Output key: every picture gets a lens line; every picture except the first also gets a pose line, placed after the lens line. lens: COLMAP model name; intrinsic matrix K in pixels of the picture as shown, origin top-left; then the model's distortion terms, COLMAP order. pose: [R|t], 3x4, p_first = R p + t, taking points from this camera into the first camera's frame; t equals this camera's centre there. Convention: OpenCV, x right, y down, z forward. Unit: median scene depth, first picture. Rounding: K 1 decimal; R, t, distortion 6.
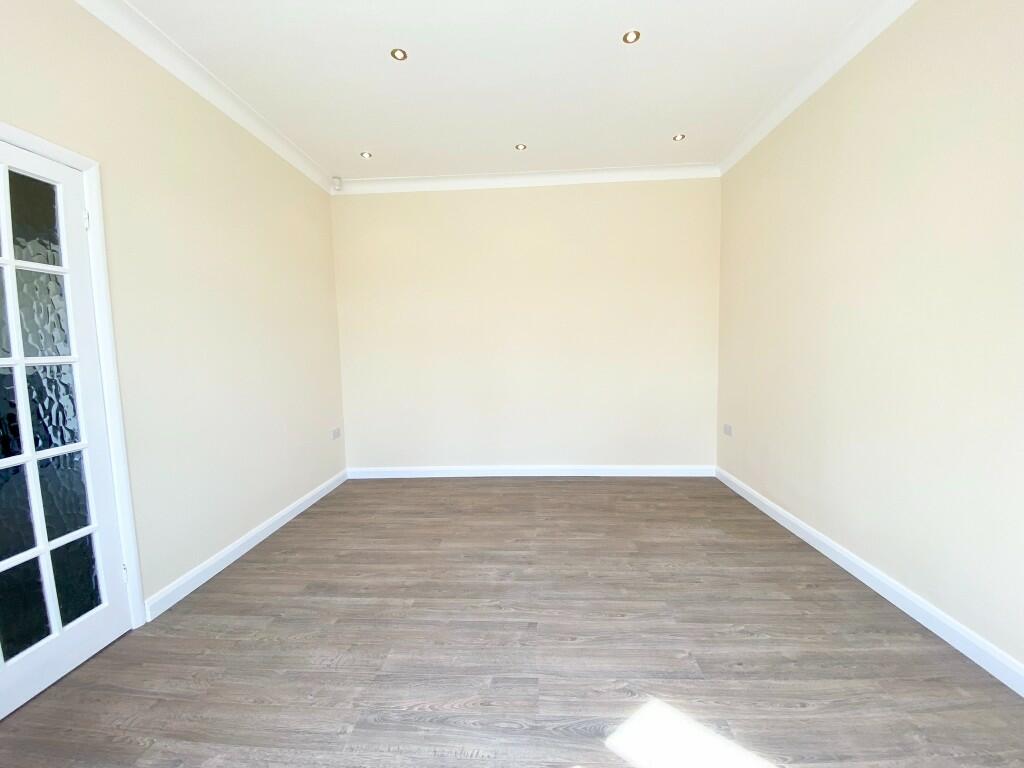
lens RADIAL K [[404.6, 0, 508.6], [0, 404.6, 382.9], [0, 0, 1]] dist [0.017826, -0.021105]
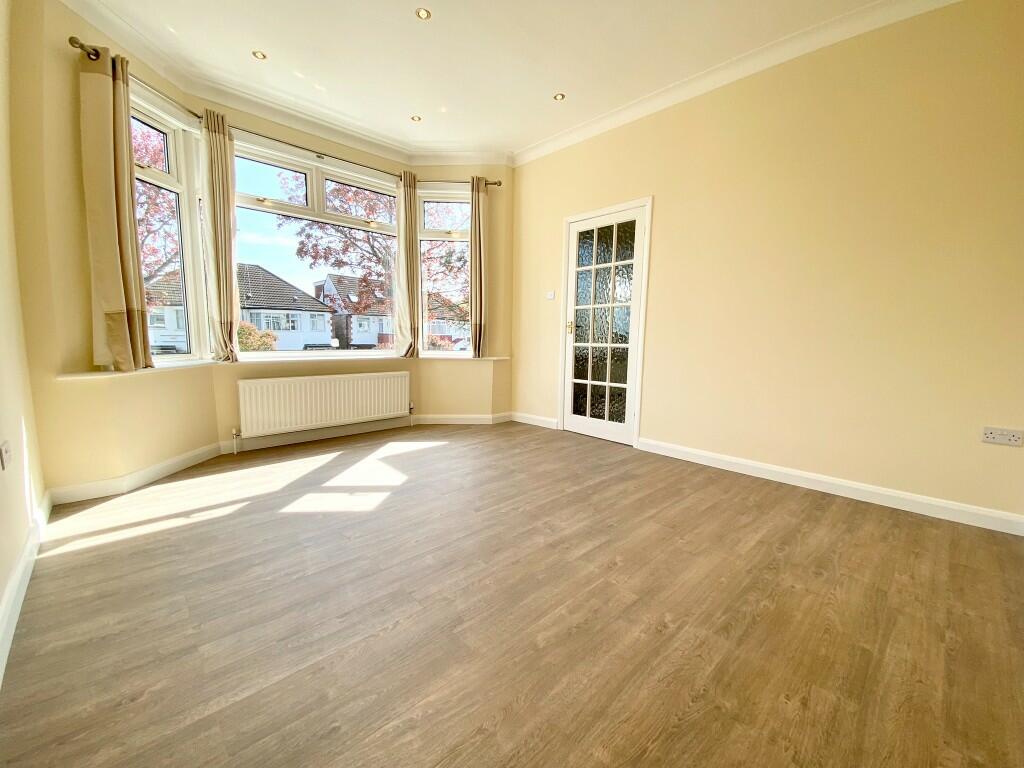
lens RADIAL K [[412.4, 0, 510.7], [0, 412.4, 383.2], [0, 0, 1]] dist [0.025538, -0.022462]
pose [[-0.688029, 0.099402, -0.718843, 0.646088], [-0.055625, 0.980436, 0.188815, -0.014868], [0.723548, 0.169896, -0.669040, 1.404056]]
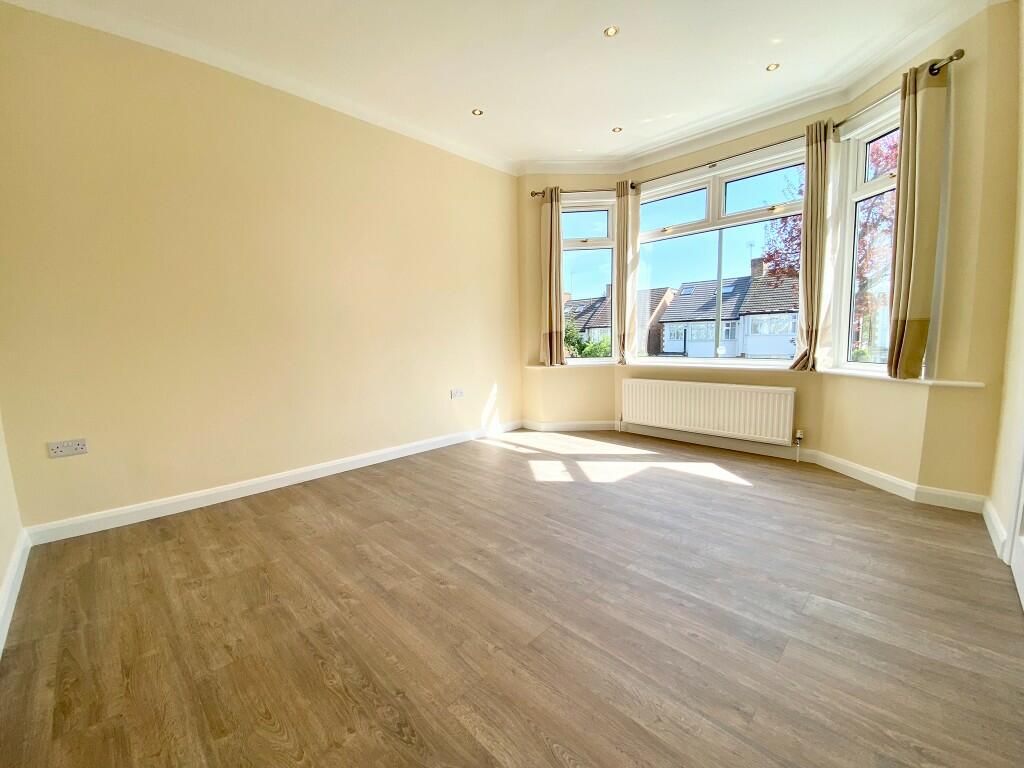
lens RADIAL K [[412.4, 0, 510.7], [0, 412.4, 383.2], [0, 0, 1]] dist [0.025538, -0.022462]
pose [[-0.745399, -0.033877, 0.665757, -0.537141], [0.092835, 0.983701, 0.153996, -0.018650], [-0.660122, 0.176594, -0.730105, 1.490532]]
